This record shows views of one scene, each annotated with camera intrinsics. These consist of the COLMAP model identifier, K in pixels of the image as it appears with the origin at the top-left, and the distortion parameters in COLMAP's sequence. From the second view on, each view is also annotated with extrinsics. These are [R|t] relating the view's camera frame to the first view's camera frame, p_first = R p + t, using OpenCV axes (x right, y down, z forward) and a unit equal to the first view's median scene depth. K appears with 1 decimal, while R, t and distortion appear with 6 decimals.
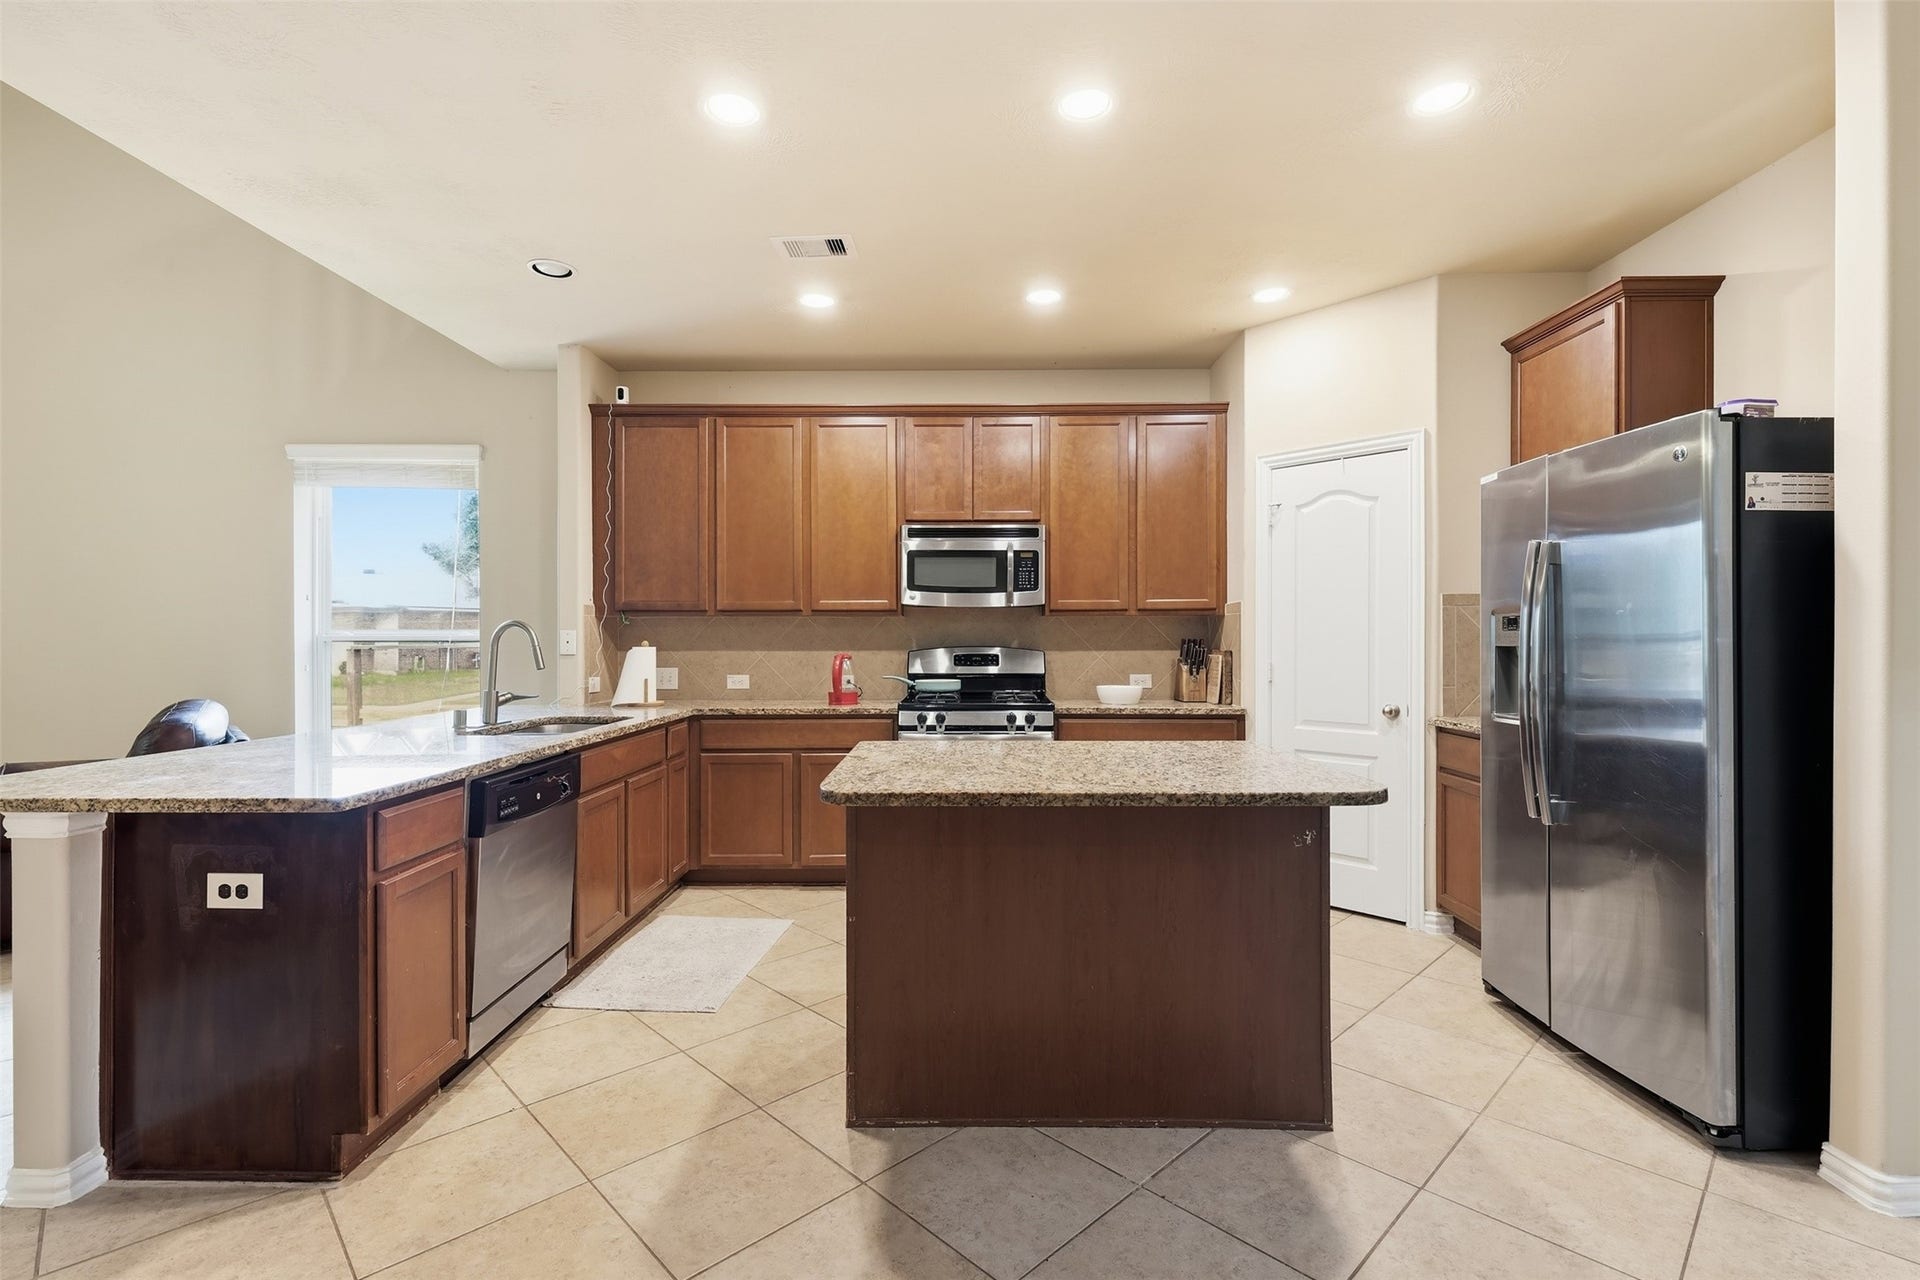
lens RADIAL K [[863.6, 0, 957.8], [0, 863.6, 641.7], [0, 0, 1]] dist [0.001596, -0.000945]
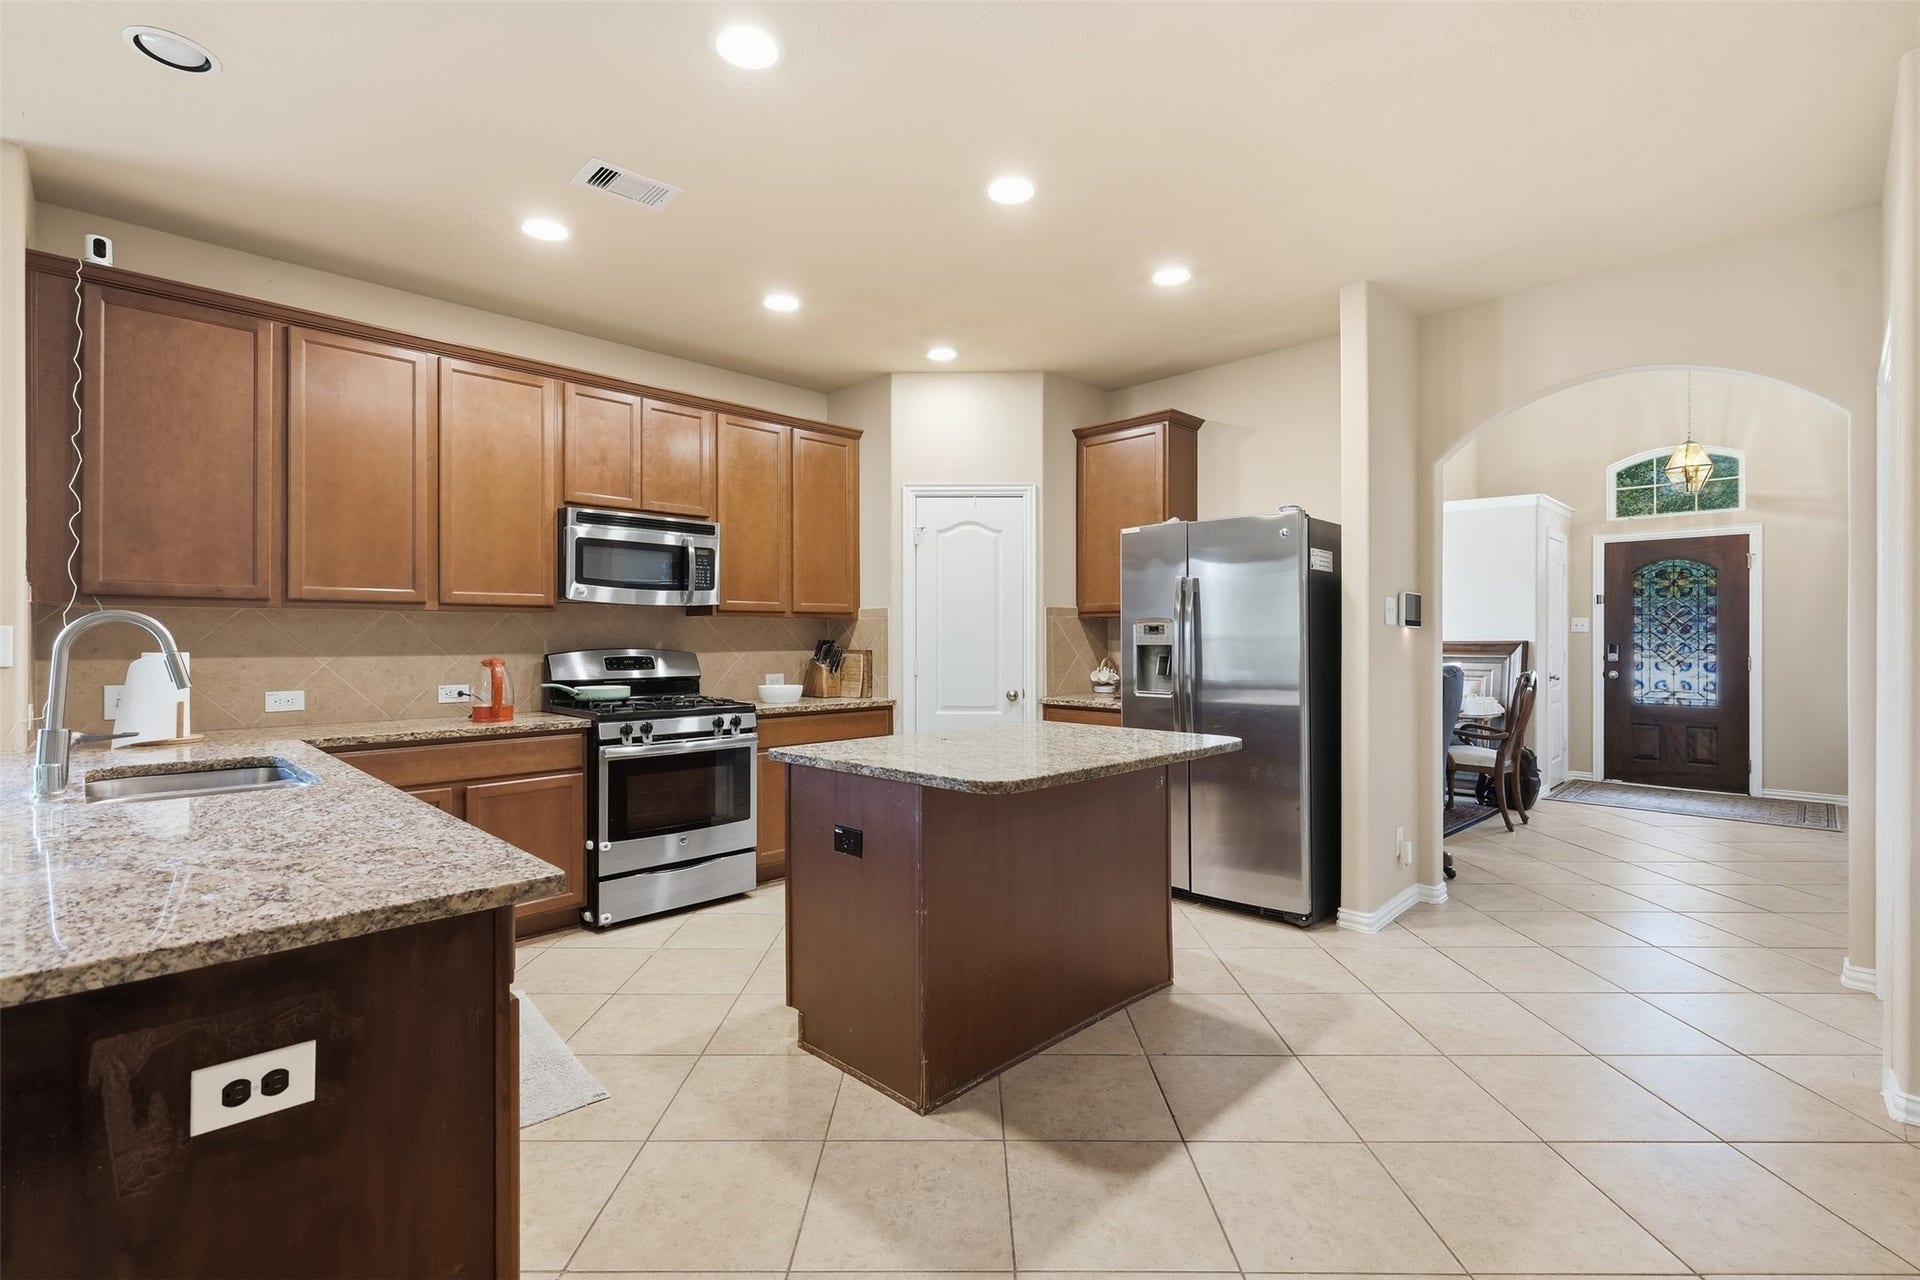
lens RADIAL K [[863.6, 0, 963.7], [0, 863.6, 635.5], [0, 0, 1]] dist [0.001596, -0.000945]
pose [[0.697787, 0.003262, 0.716298, -0.430090], [0.002099, 0.999976, -0.006599, -0.001155], [-0.716303, 0.006108, 0.697763, 0.126555]]
